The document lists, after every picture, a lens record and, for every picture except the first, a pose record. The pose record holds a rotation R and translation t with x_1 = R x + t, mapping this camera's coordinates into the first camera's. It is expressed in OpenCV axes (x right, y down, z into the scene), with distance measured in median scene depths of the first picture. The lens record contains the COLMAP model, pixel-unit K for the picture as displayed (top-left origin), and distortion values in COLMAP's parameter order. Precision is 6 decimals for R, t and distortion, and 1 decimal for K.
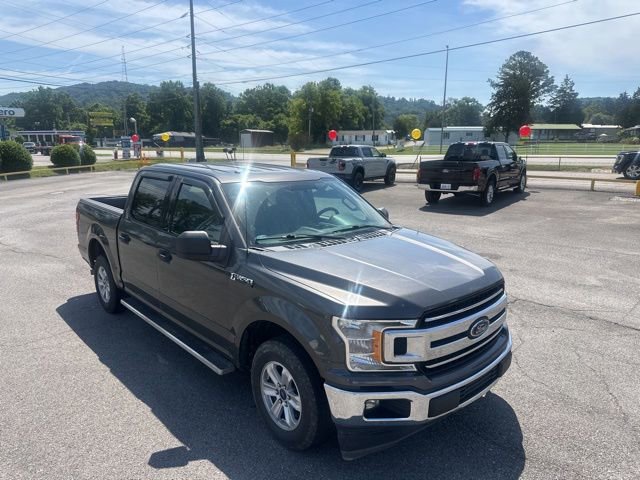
lens RADIAL K [[451.5, 0, 323.0], [0, 451.5, 240.0], [0, 0, 1]] dist [0.034515, -0.047175]
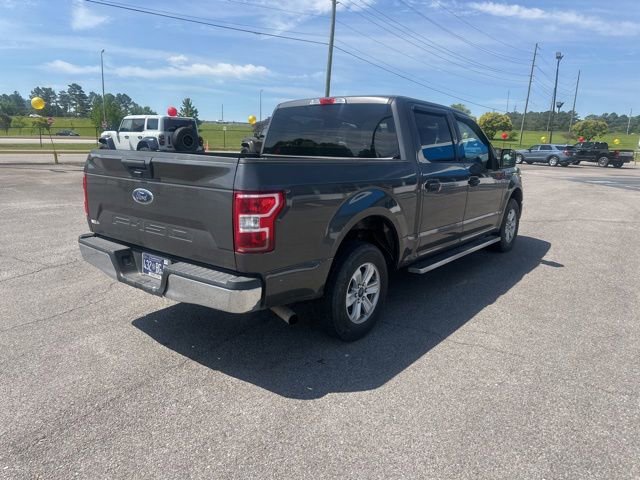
lens RADIAL K [[451.5, 0, 322.8], [0, 451.5, 240.4], [0, 0, 1]] dist [0.034515, -0.047175]
pose [[-0.166387, -0.210214, 0.963393, -0.378521], [0.171368, 0.955979, 0.238193, -0.043100], [-0.971055, 0.204727, -0.123038, 0.410762]]
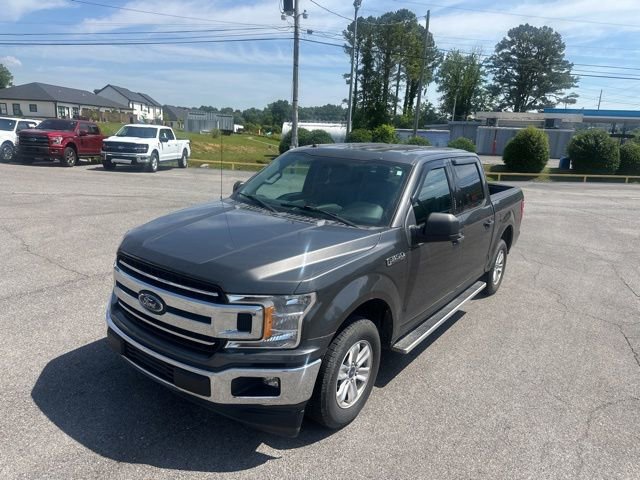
lens RADIAL K [[451.5, 0, 326.2], [0, 451.5, 244.8], [0, 0, 1]] dist [0.034515, -0.047175]
pose [[0.215965, 0.245991, -0.944906, 0.242481], [-0.253373, 0.948712, 0.189071, -0.035108], [0.942953, 0.198581, 0.267216, 0.204365]]
